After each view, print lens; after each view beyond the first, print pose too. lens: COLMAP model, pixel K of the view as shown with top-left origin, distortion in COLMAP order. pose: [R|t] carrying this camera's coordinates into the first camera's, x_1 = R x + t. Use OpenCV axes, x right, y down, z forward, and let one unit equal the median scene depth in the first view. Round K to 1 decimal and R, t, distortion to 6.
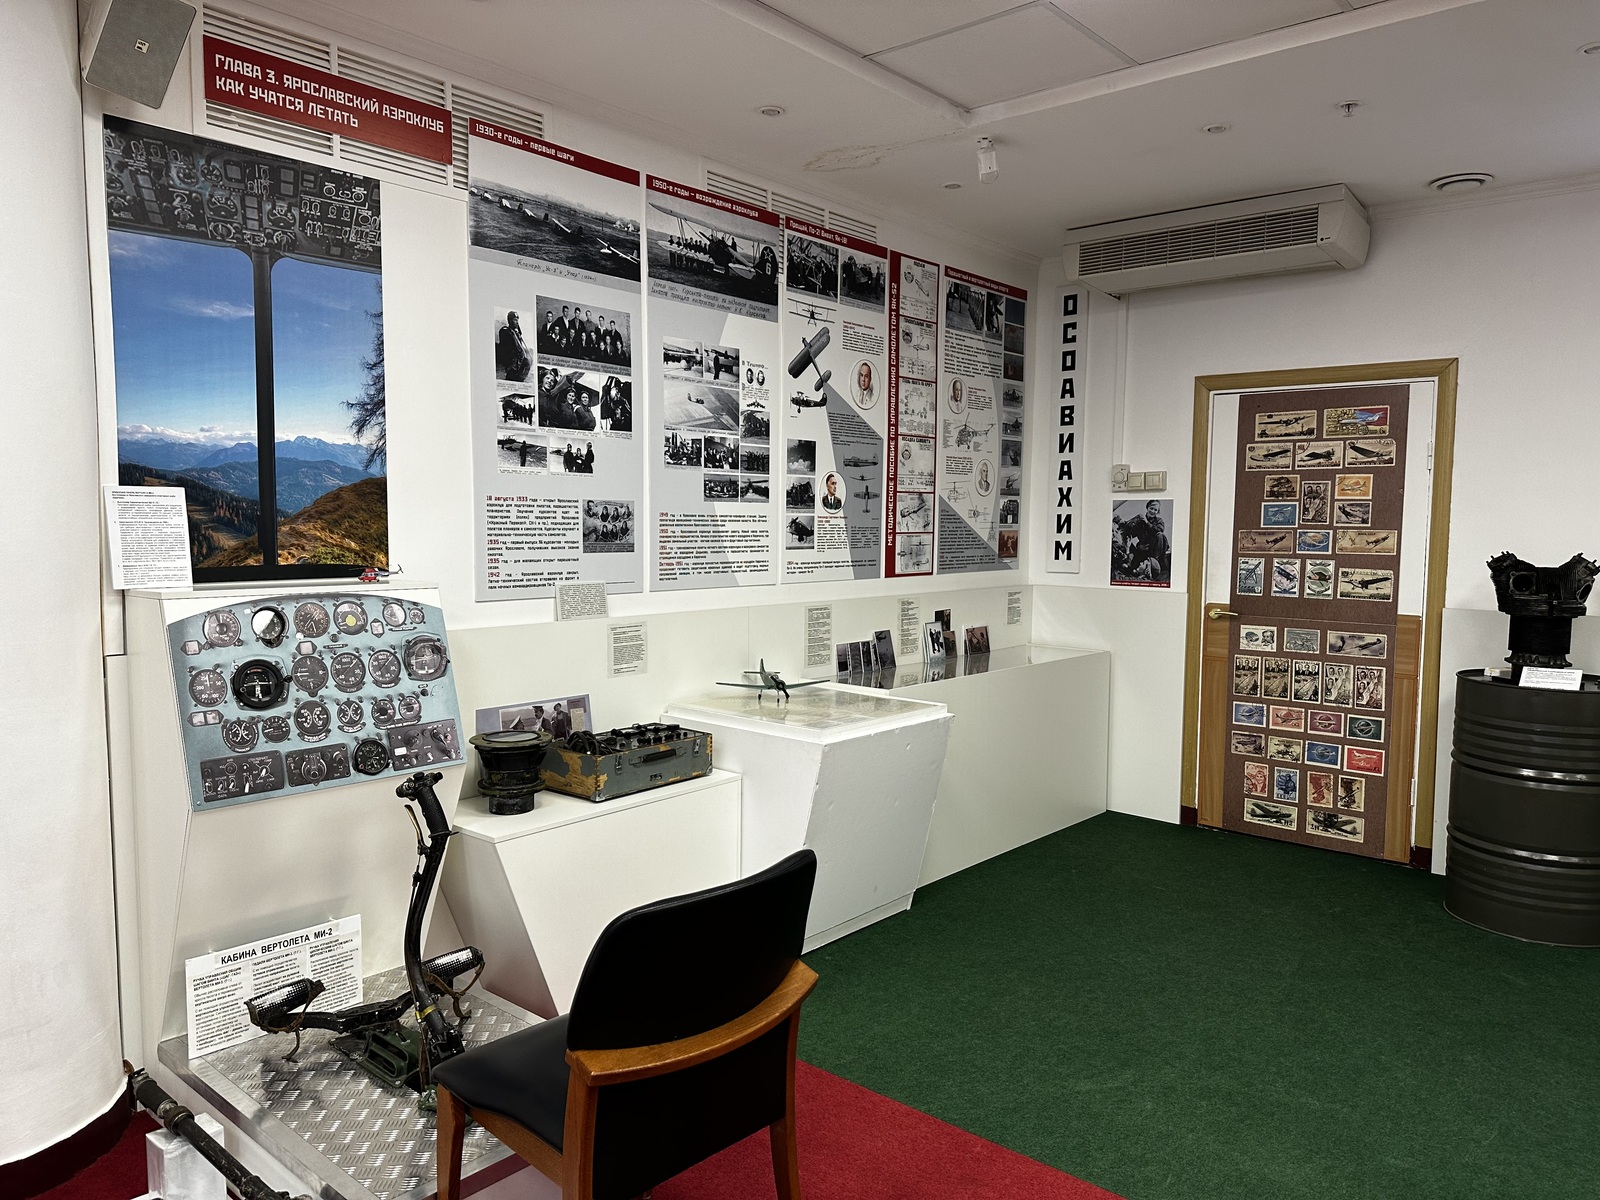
lens RADIAL K [[1117.9, 0, 798.6], [0, 1117.9, 605.7], [0, 0, 1]] dist [0.030237, -0.015375]
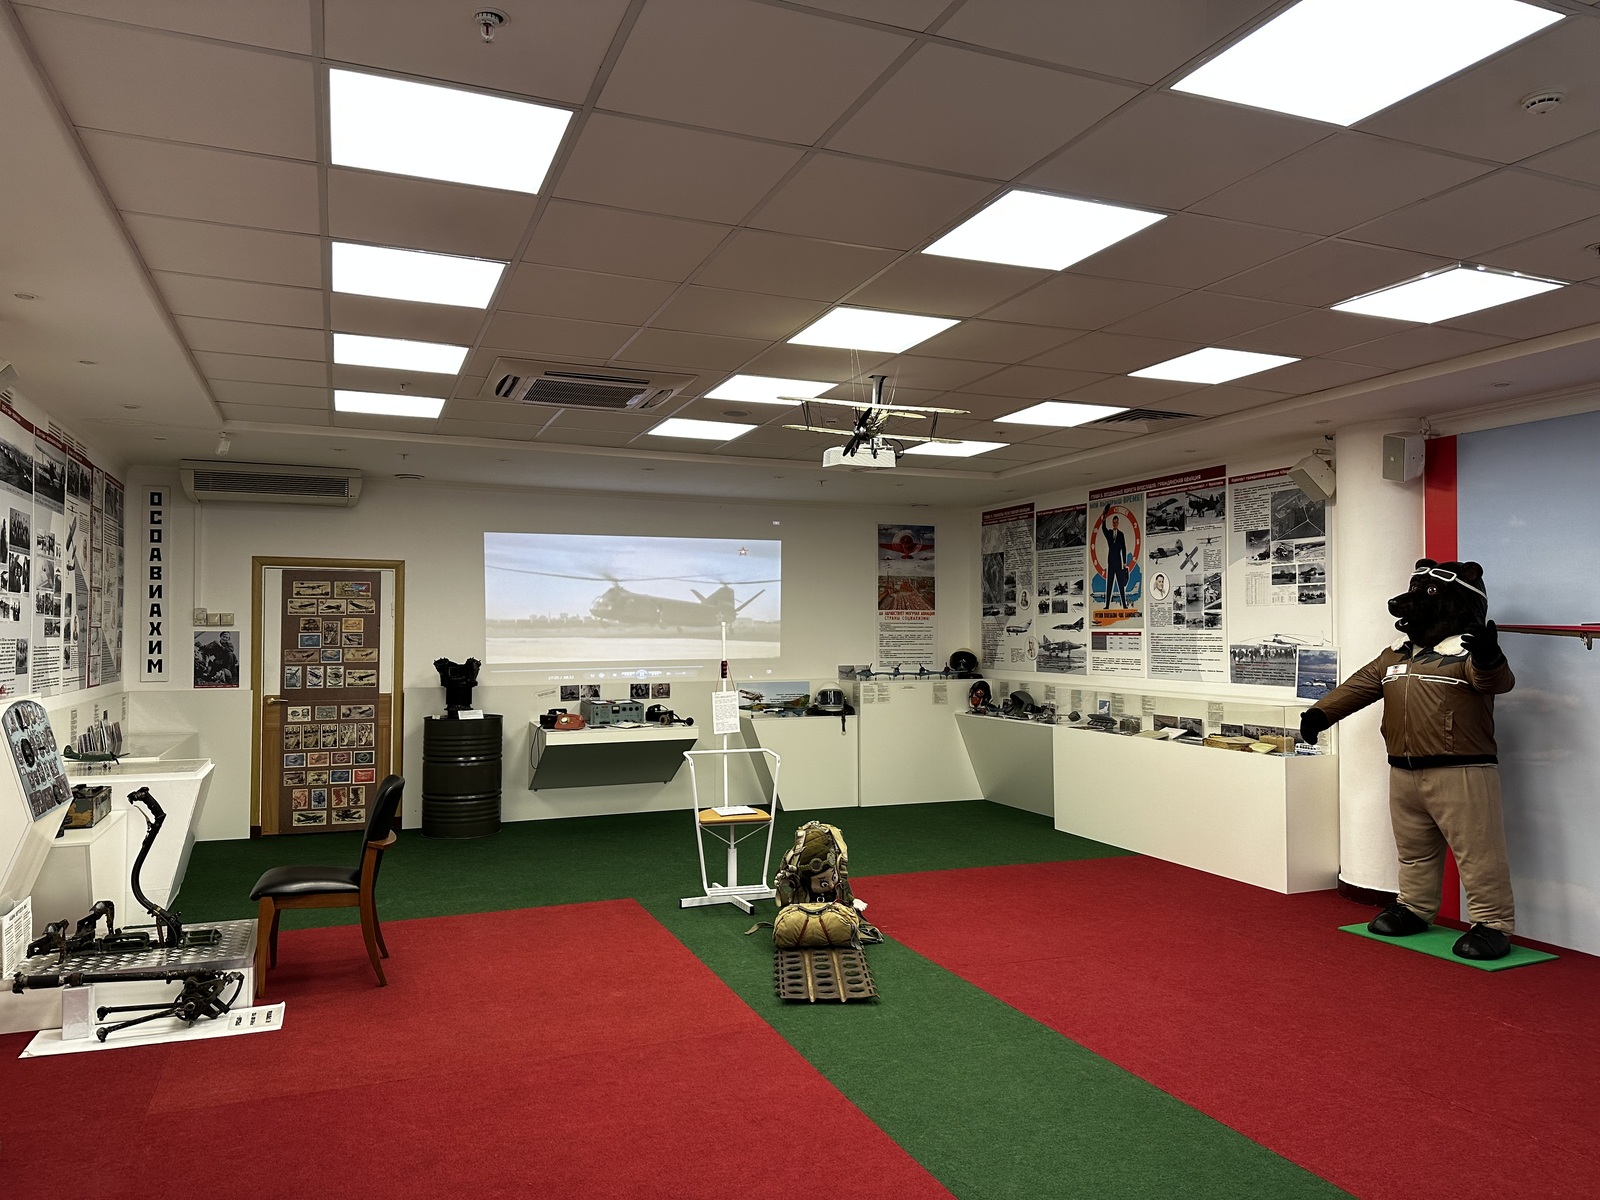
lens RADIAL K [[1117.9, 0, 800.0], [0, 1117.9, 603.4], [0, 0, 1]] dist [0.030237, -0.015375]
pose [[0.454253, 0.018562, 0.890679, -0.753400], [0.072605, 0.995686, -0.057780, 0.016038], [-0.887909, 0.090914, 0.450946, -0.438626]]
